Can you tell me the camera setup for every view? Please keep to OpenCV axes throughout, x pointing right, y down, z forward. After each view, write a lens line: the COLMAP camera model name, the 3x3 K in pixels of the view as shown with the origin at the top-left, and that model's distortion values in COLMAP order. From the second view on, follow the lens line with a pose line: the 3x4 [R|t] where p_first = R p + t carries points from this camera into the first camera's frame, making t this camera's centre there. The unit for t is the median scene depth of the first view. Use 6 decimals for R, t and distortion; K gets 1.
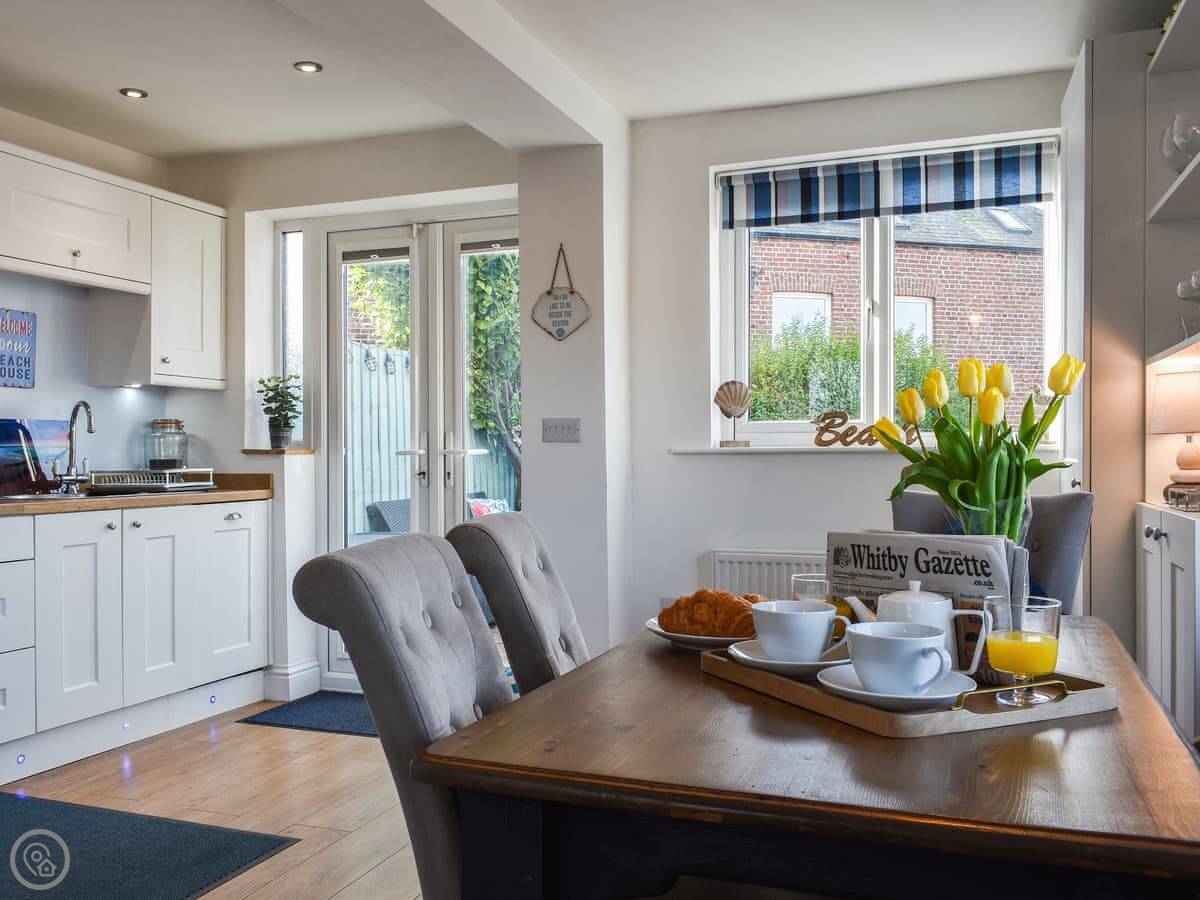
lens RADIAL K [[1073.8, 0, 544.6], [0, 1073.8, 445.1], [0, 0, 1]] dist [0.002666, 0.000472]
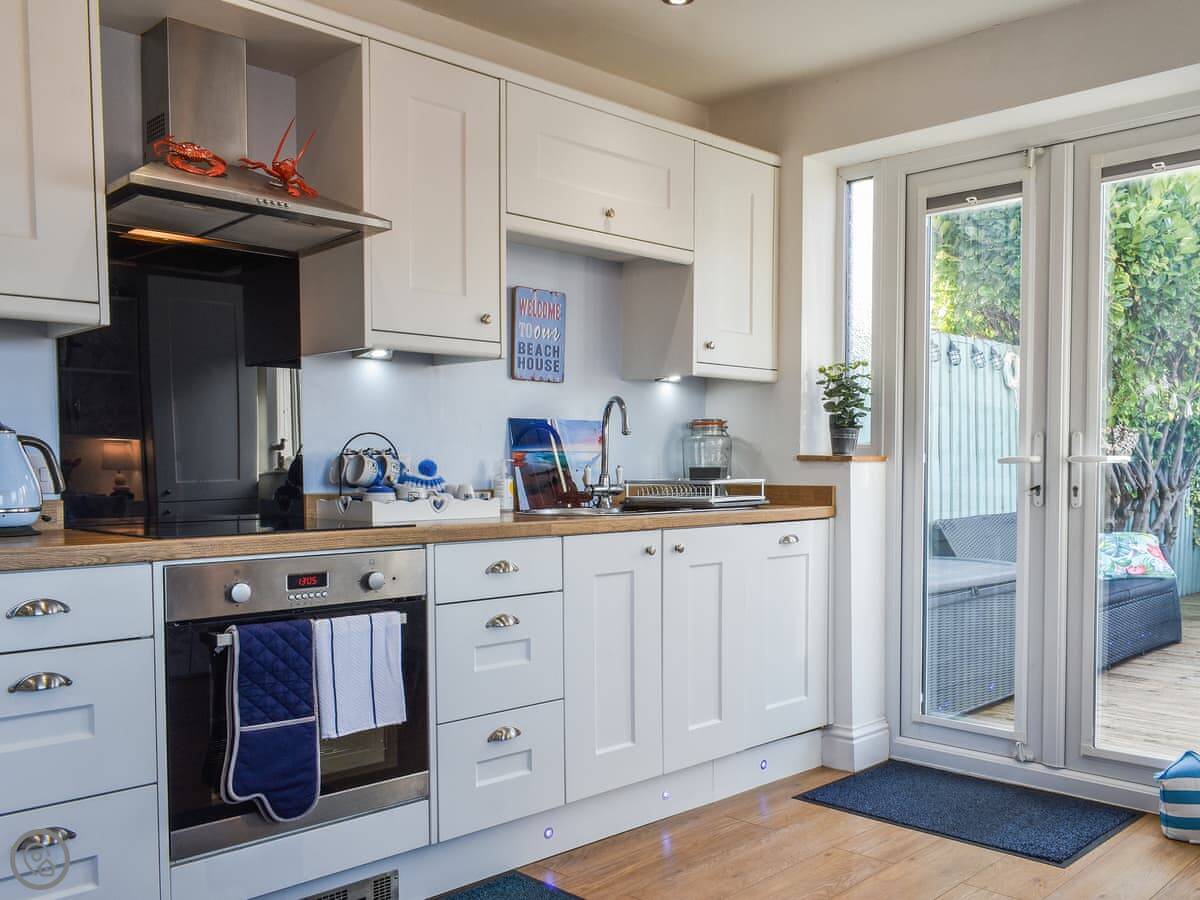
lens RADIAL K [[1048.4, 0, 601.9], [0, 1048.4, 510.7], [0, 0, 1]] dist [0.001825, -0.001058]
pose [[0.916167, 0.022092, -0.400188, -0.099141], [-0.000193, 0.998504, 0.054681, 0.002454], [0.400797, -0.050020, 0.914800, 0.217503]]
